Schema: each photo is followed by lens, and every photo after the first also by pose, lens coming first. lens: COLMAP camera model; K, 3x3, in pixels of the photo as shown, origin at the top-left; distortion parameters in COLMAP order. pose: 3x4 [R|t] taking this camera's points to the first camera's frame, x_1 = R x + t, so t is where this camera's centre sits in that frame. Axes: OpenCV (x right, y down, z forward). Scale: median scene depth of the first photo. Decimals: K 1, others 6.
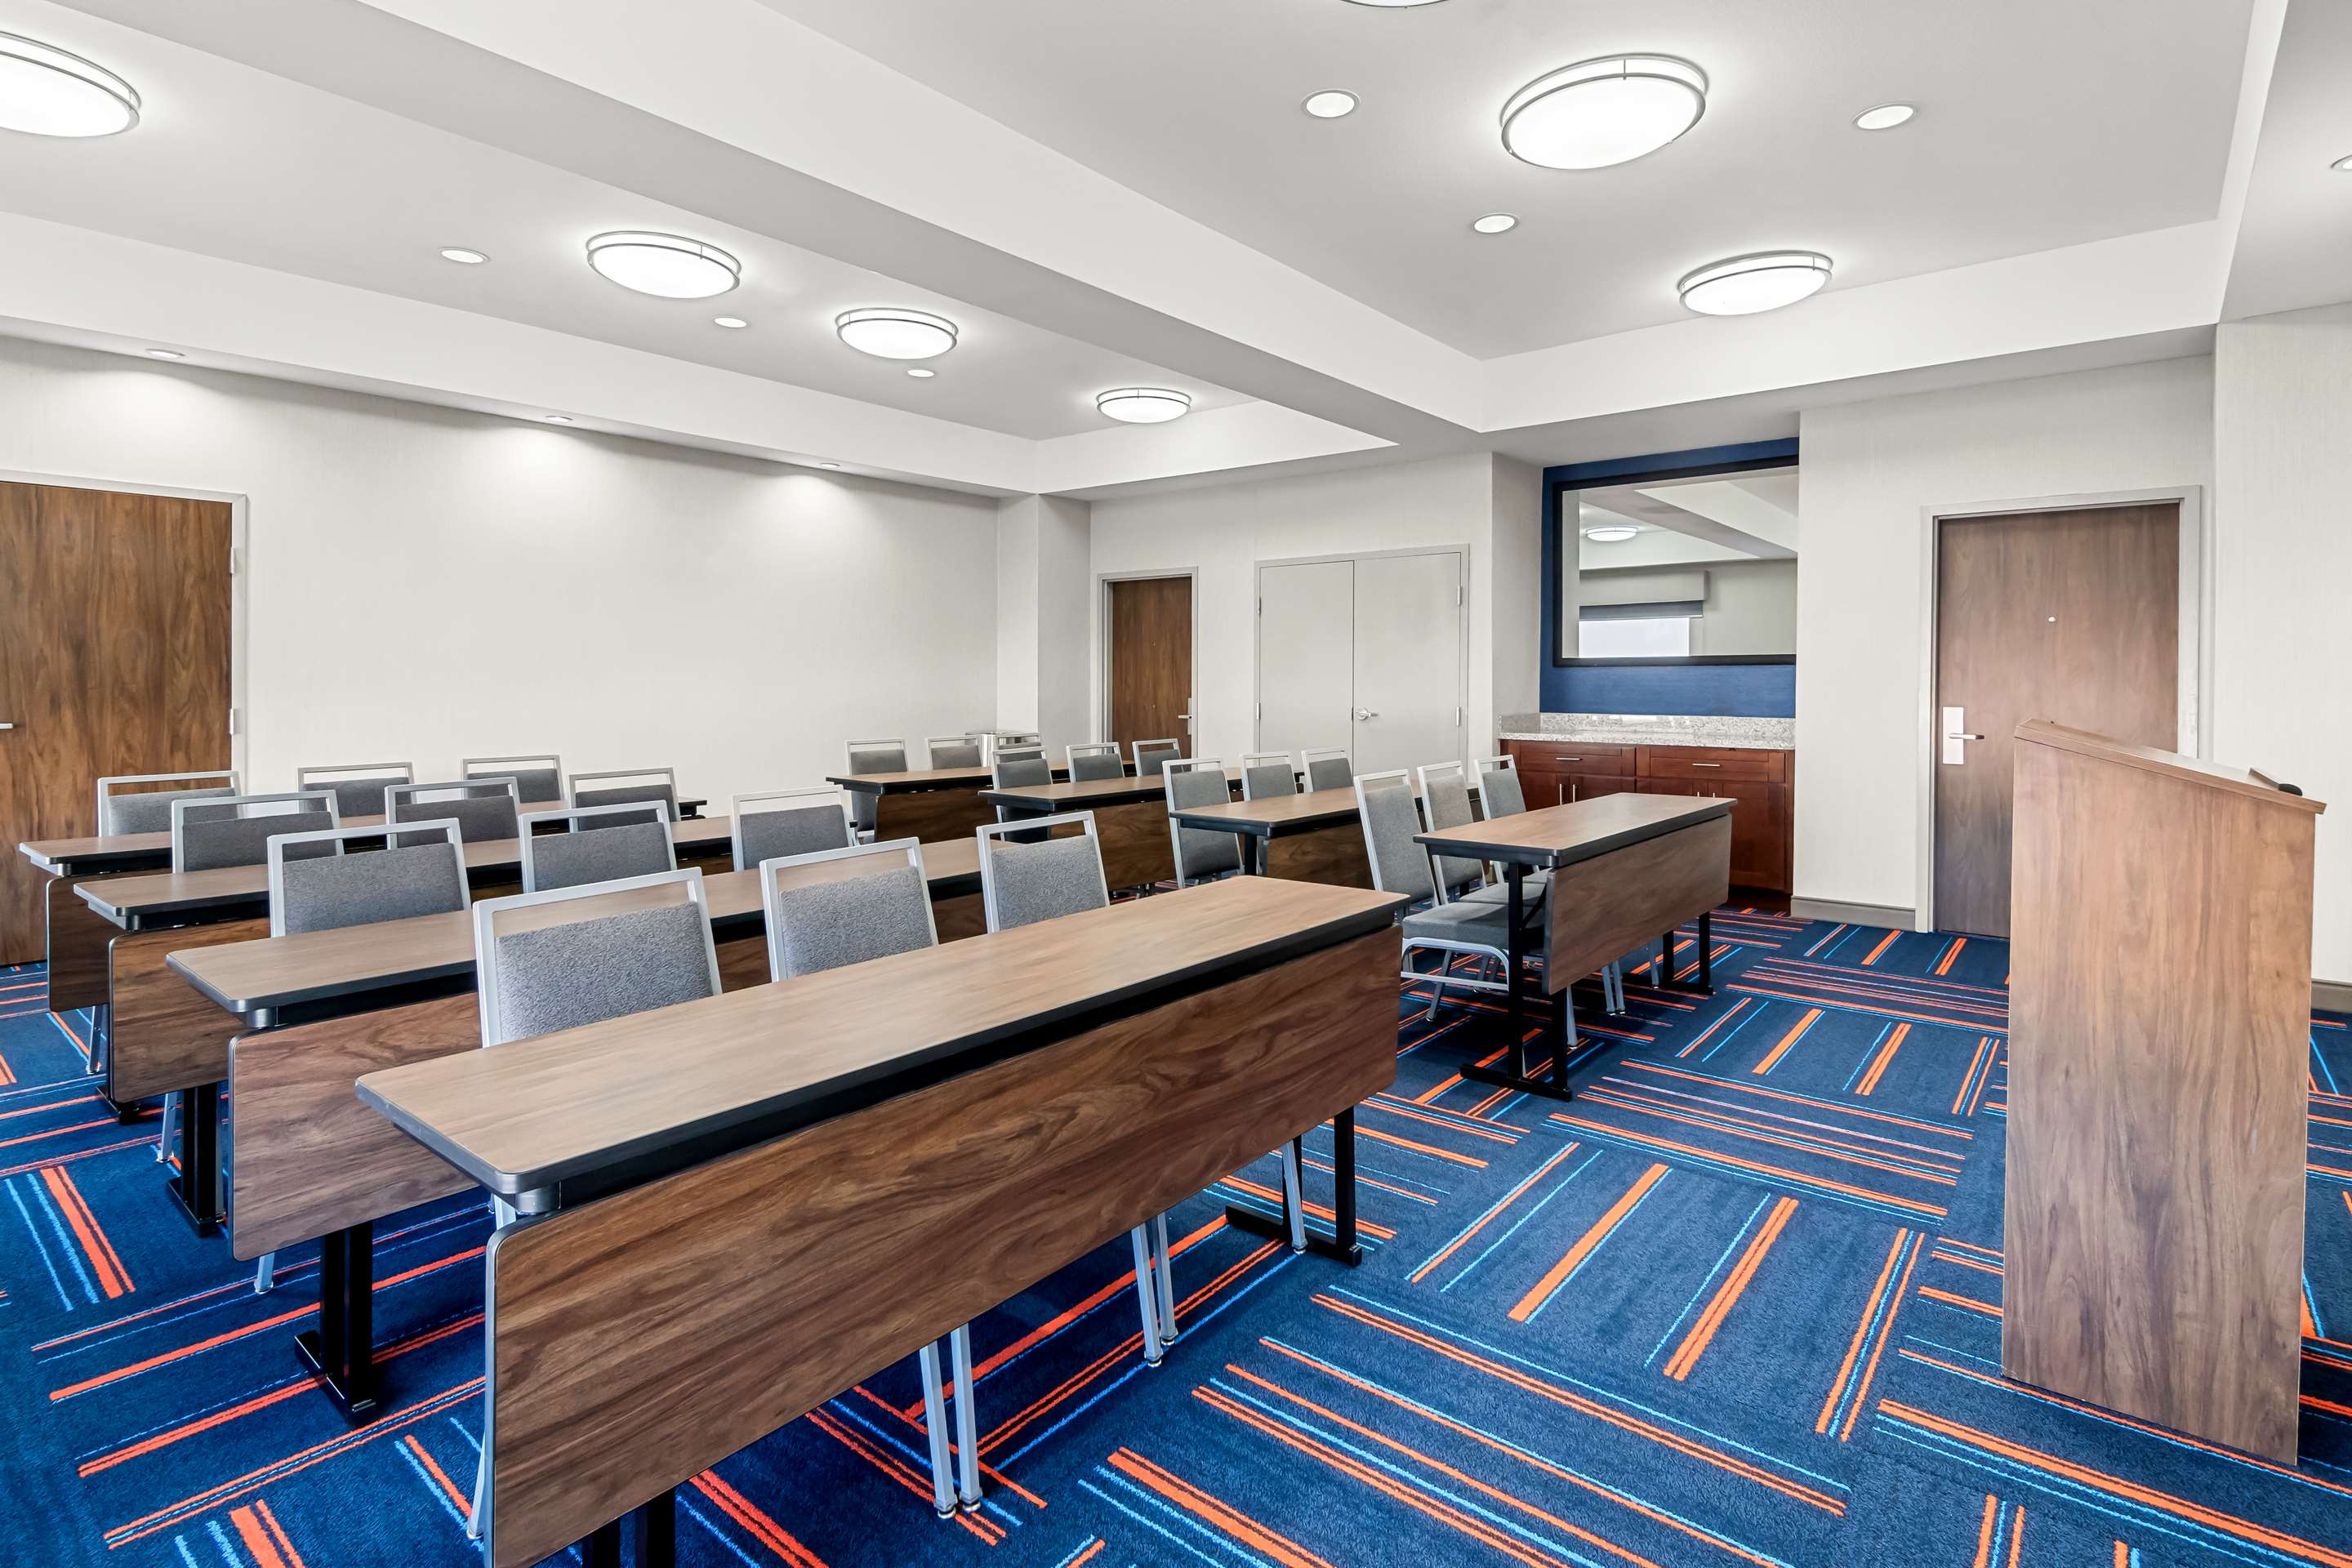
lens RADIAL K [[1170.7, 0, 1139.6], [0, 1170.7, 784.3], [0, 0, 1]] dist [-0.018461, 0.008786]
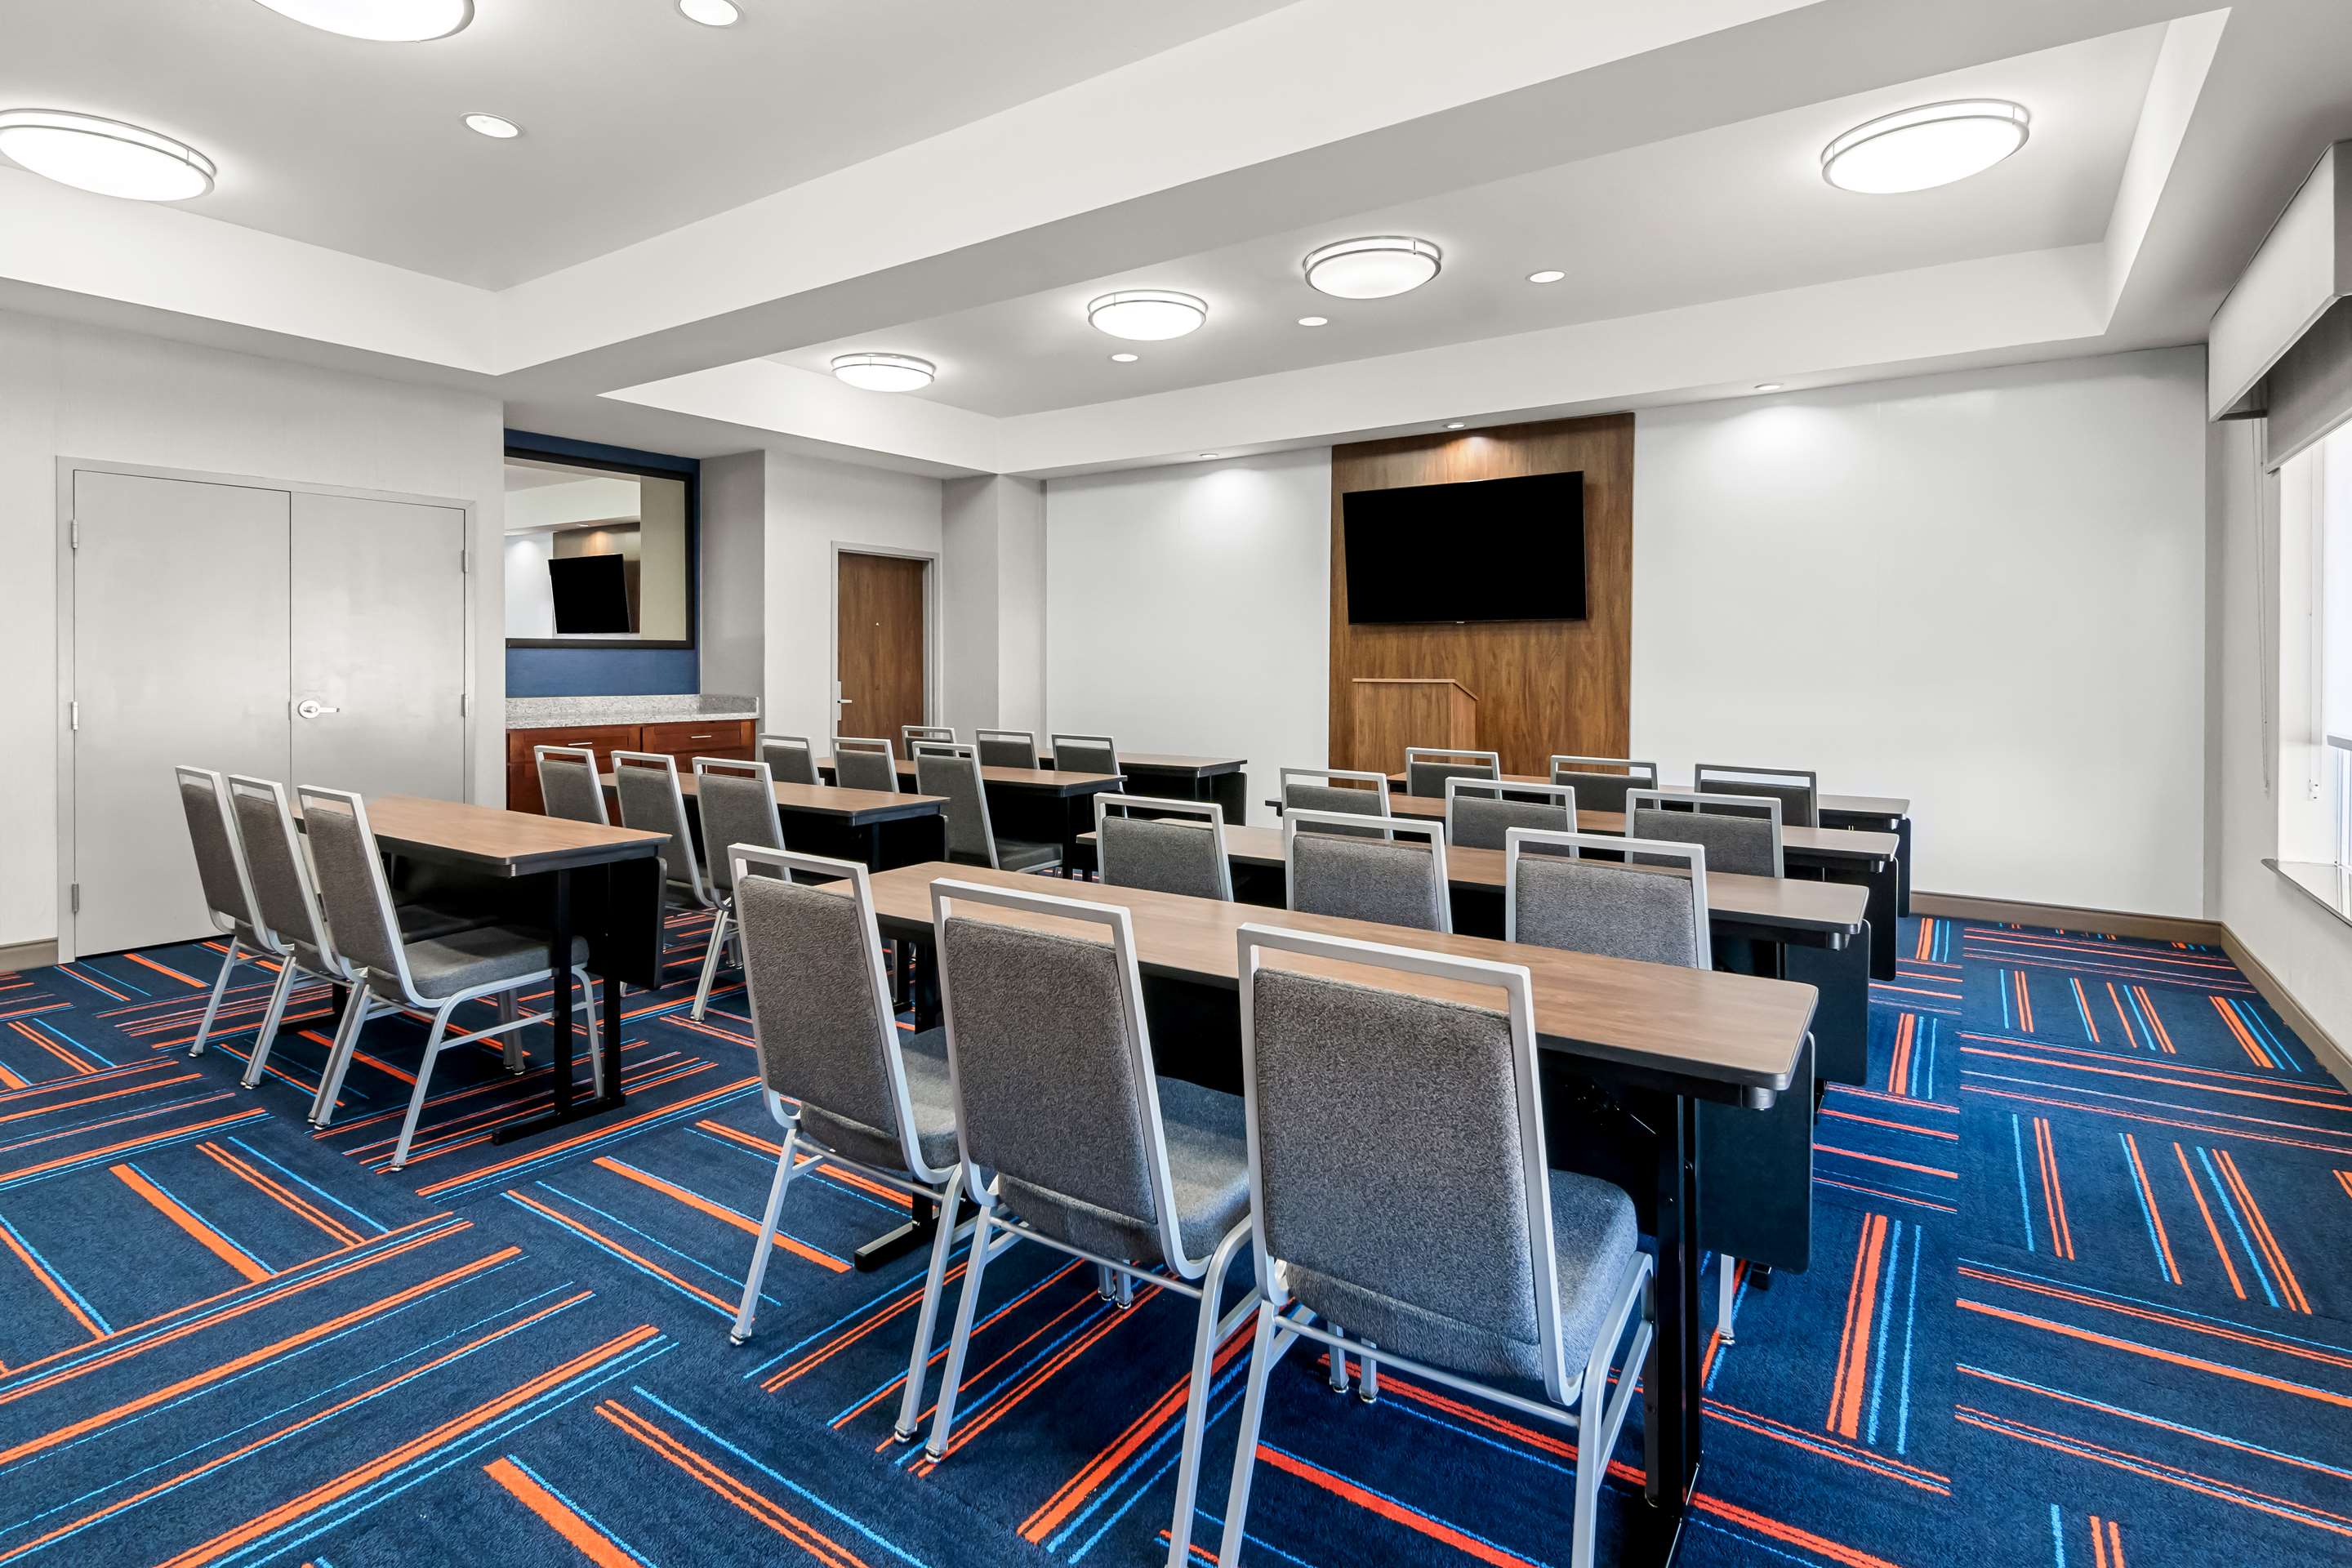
lens RADIAL K [[1170.7, 0, 1139.6], [0, 1170.7, 784.3], [0, 0, 1]] dist [-0.018461, 0.008786]
pose [[-0.092232, -0.095372, 0.991160, -1.250644], [0.085052, 0.991010, 0.103272, -0.091401], [-0.992098, 0.093826, -0.083291, 1.171300]]
